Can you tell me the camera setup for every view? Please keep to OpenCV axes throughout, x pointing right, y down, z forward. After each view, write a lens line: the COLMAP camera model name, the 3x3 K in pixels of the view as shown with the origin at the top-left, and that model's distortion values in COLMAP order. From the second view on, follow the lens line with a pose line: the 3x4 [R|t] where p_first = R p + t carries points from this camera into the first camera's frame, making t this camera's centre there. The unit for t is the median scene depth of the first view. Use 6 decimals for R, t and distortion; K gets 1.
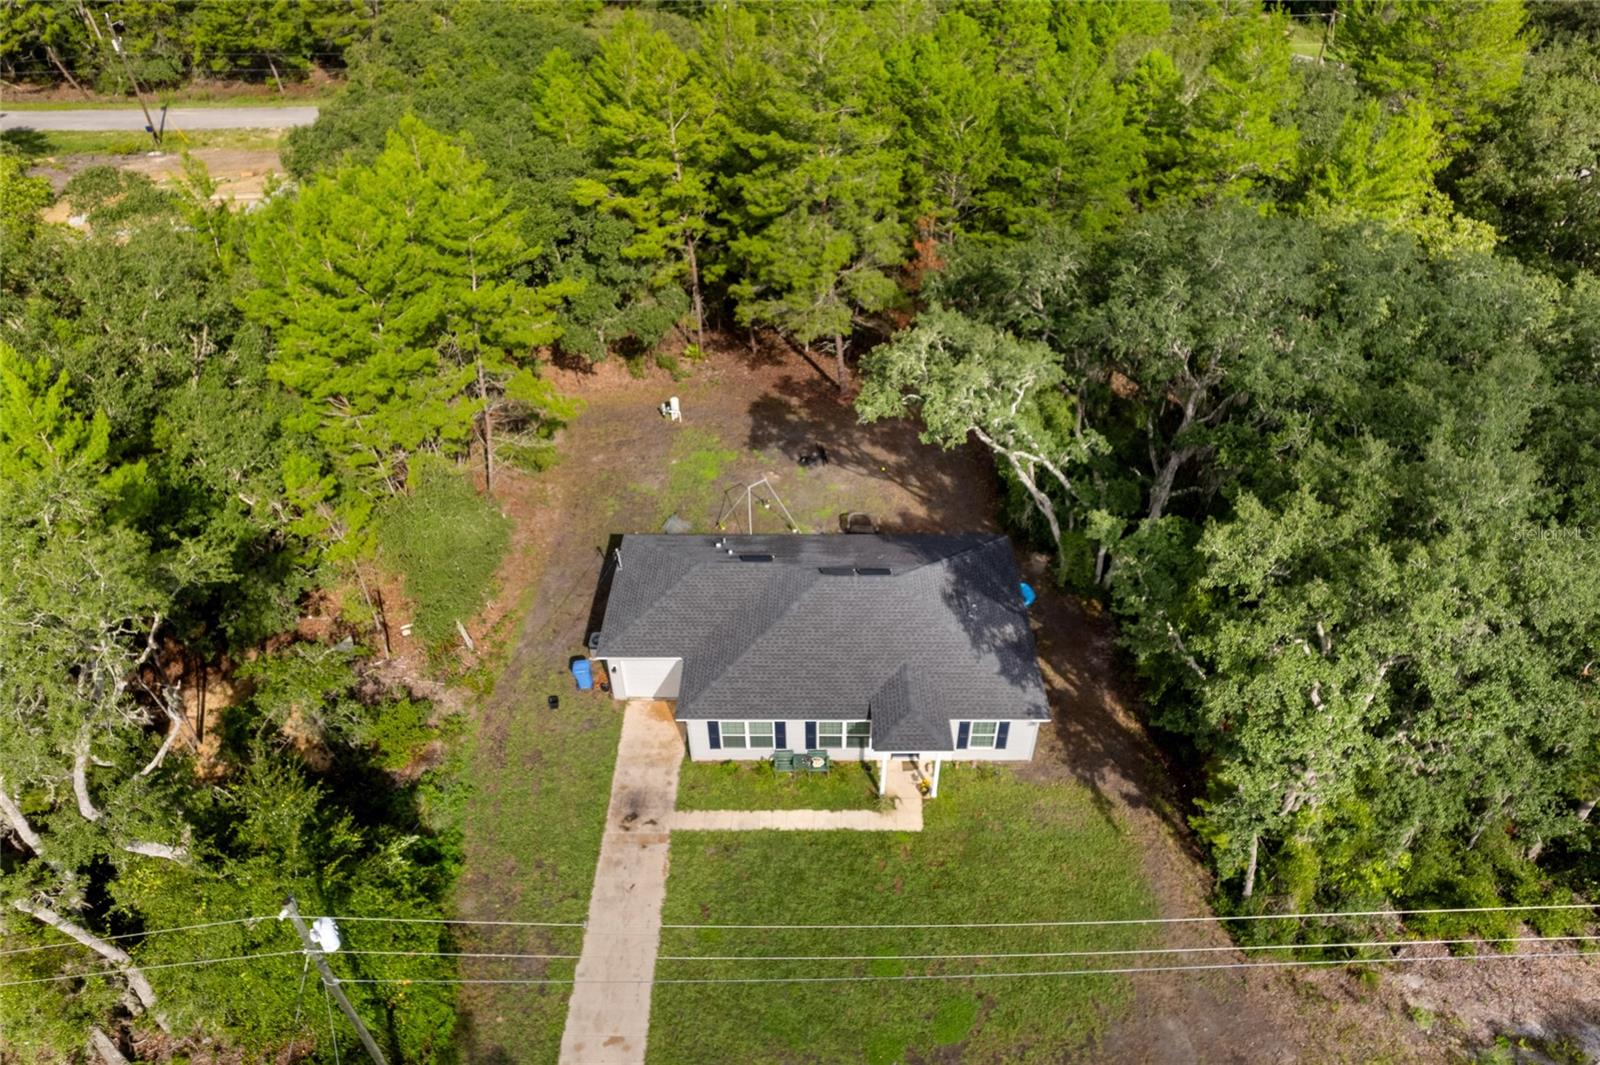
lens RADIAL K [[1047.0, 0, 837.2], [0, 1047.0, 516.1], [0, 0, 1]] dist [-0.072698, 0.059601]
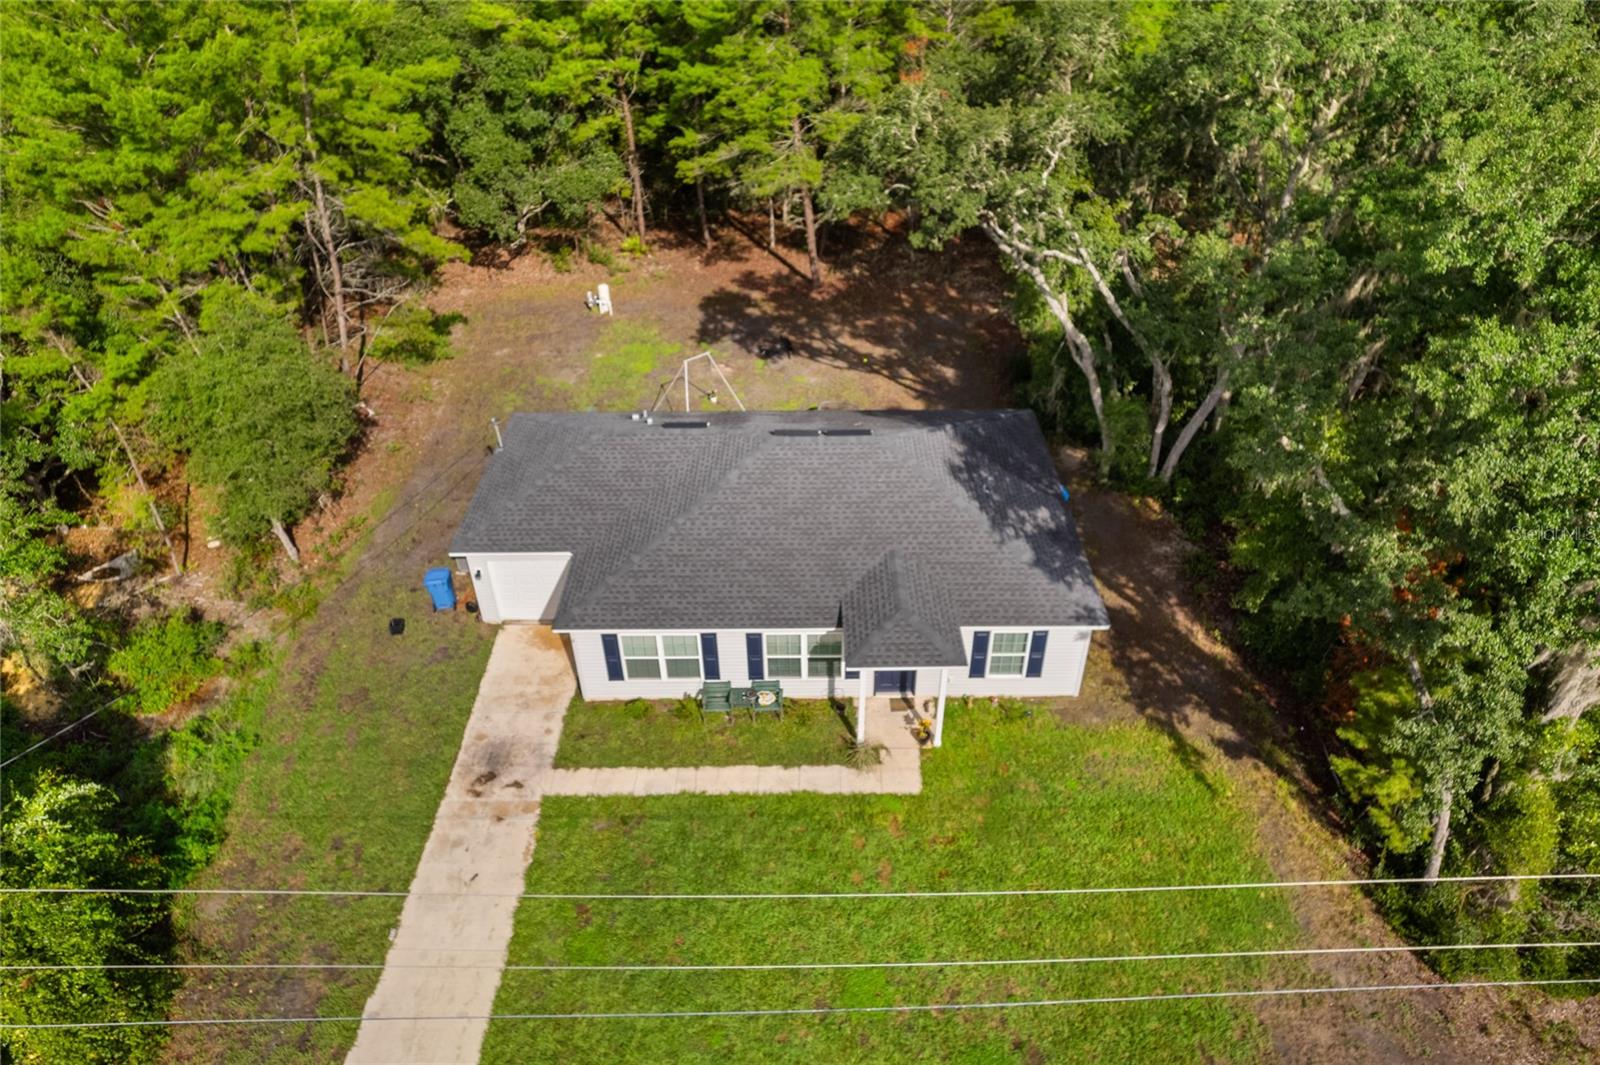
lens RADIAL K [[1047.0, 0, 837.2], [0, 1047.0, 516.1], [0, 0, 1]] dist [-0.072698, 0.059601]
pose [[0.999955, -0.007426, 0.005842, 0.024592], [0.007672, 0.999031, -0.043349, 0.146405], [-0.005514, 0.043392, 0.999043, 0.312038]]
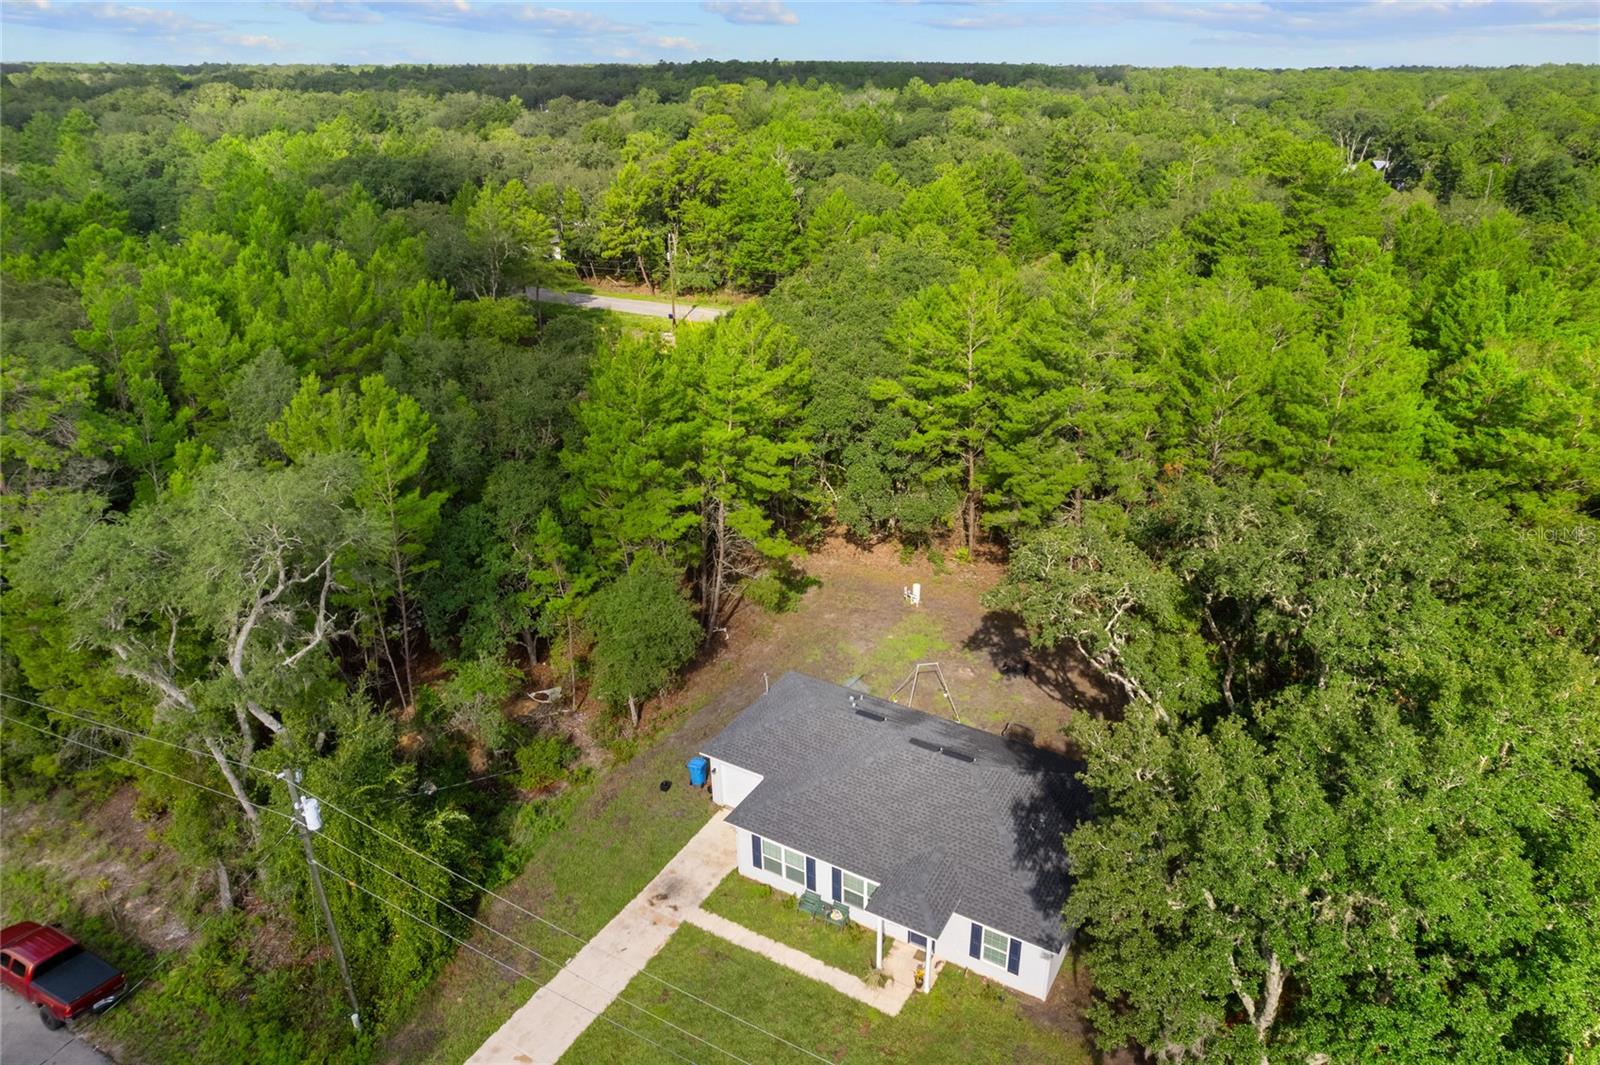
lens RADIAL K [[1047.0, 0, 837.2], [0, 1047.0, 516.1], [0, 0, 1]] dist [-0.072698, 0.059601]
pose [[0.872295, 0.203402, -0.444667, 0.347198], [-0.307619, 0.935149, -0.175690, 0.051047], [0.380095, 0.290042, 0.878296, 0.008074]]
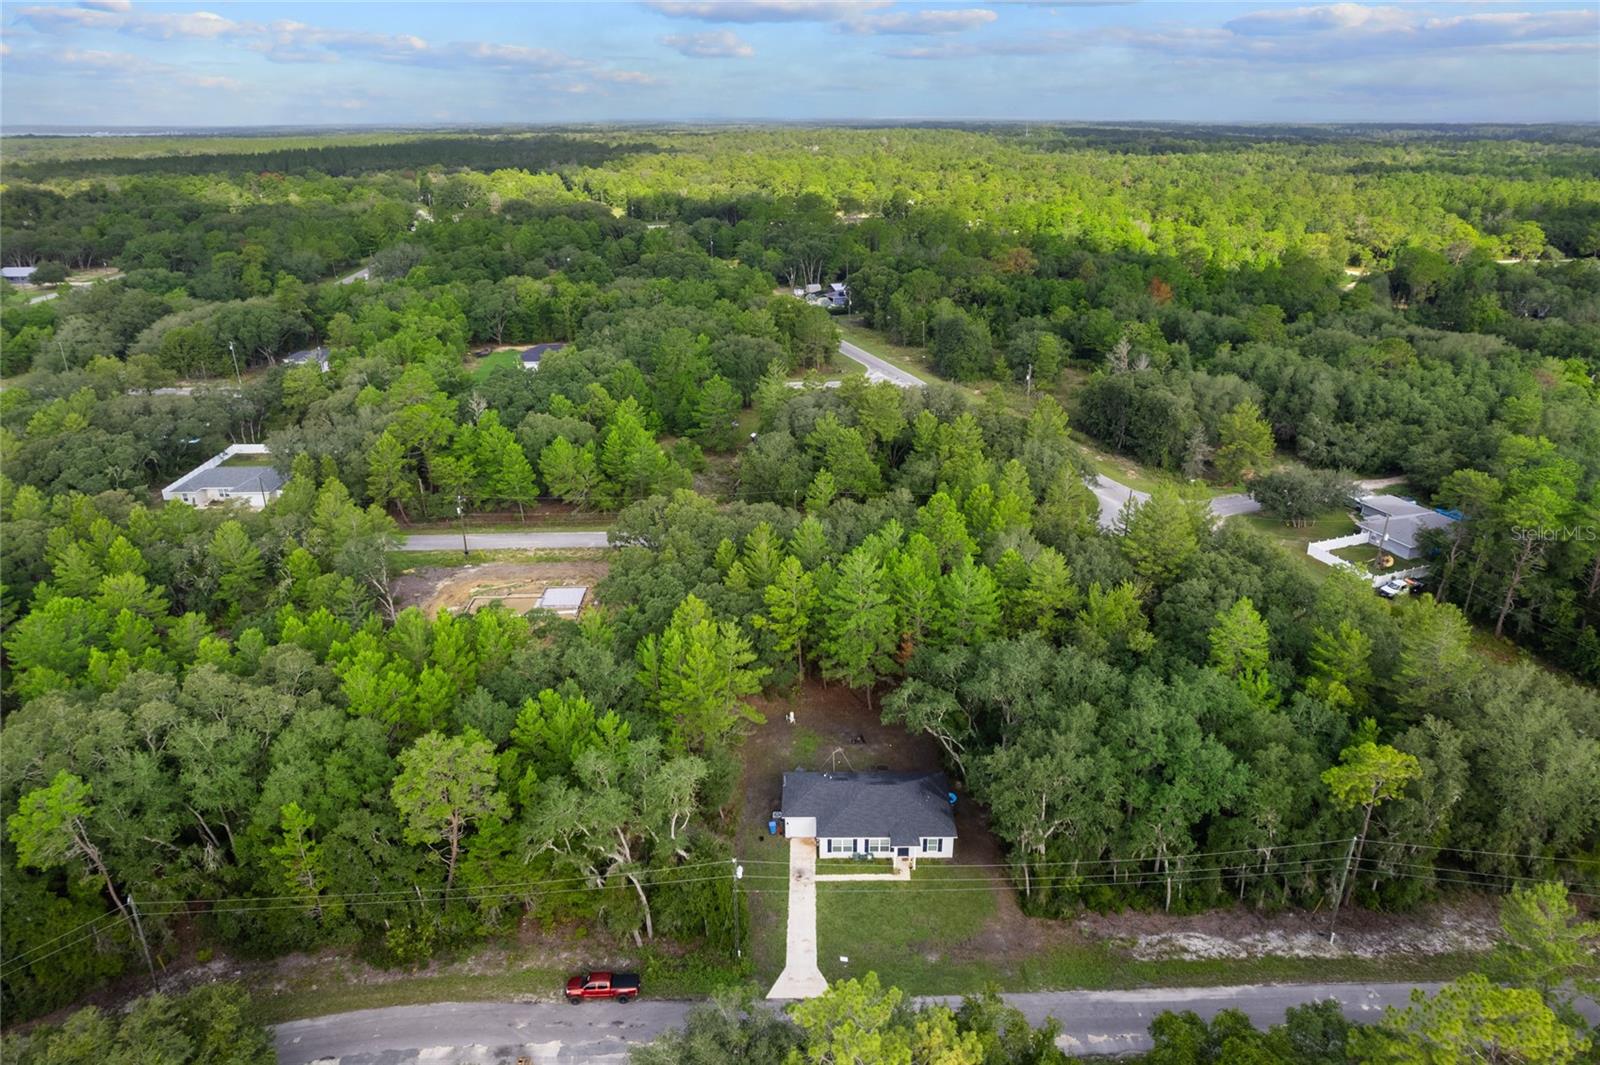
lens RADIAL K [[1040.9, 0, 782.9], [0, 1040.9, 514.4], [0, 0, 1]] dist [-0.069950, -0.000326]
pose [[0.998762, -0.015446, -0.047277, -0.098589], [0.001860, 0.961489, -0.274838, 0.120608], [0.049701, 0.274410, 0.960327, -1.706713]]
